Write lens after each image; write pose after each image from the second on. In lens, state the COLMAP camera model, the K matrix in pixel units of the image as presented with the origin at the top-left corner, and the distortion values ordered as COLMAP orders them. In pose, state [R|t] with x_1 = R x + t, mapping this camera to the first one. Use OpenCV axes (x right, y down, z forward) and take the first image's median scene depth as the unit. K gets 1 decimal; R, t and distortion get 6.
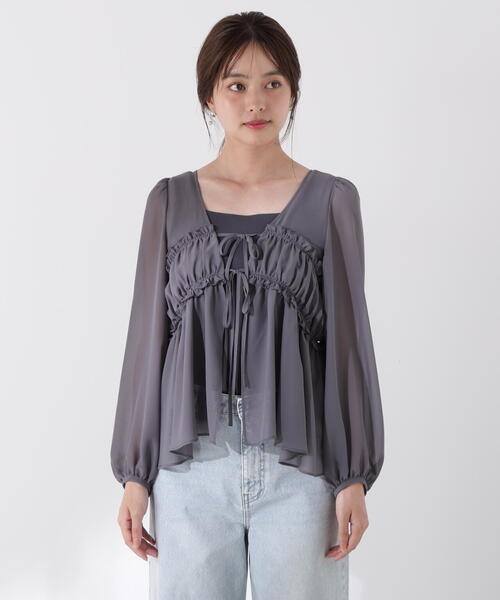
lens RADIAL K [[1265.8, 0, 250.0], [0, 1265.8, 300.0], [0, 0, 1]] dist [0.021643, 0.068483]
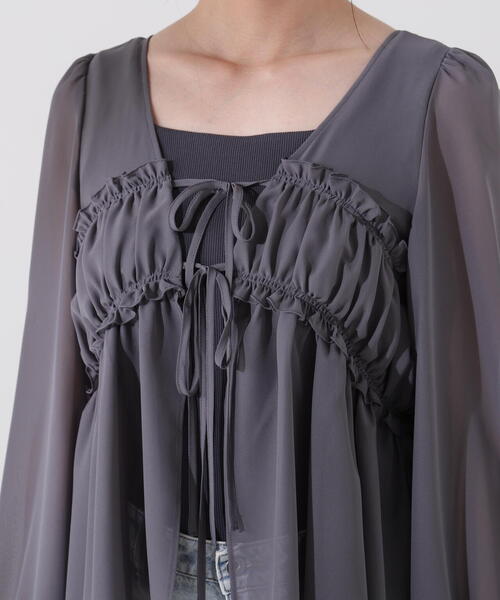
lens RADIAL K [[1554.0, 0, 250.0], [0, 1554.0, 300.0], [0, 0, 1]] dist [-0.112109, -0.925666]
pose [[0.992487, -0.000694, -0.122347, 0.069350], [0.010741, 0.996617, 0.081475, -0.055256], [0.121877, -0.082177, 0.989137, 0.460958]]
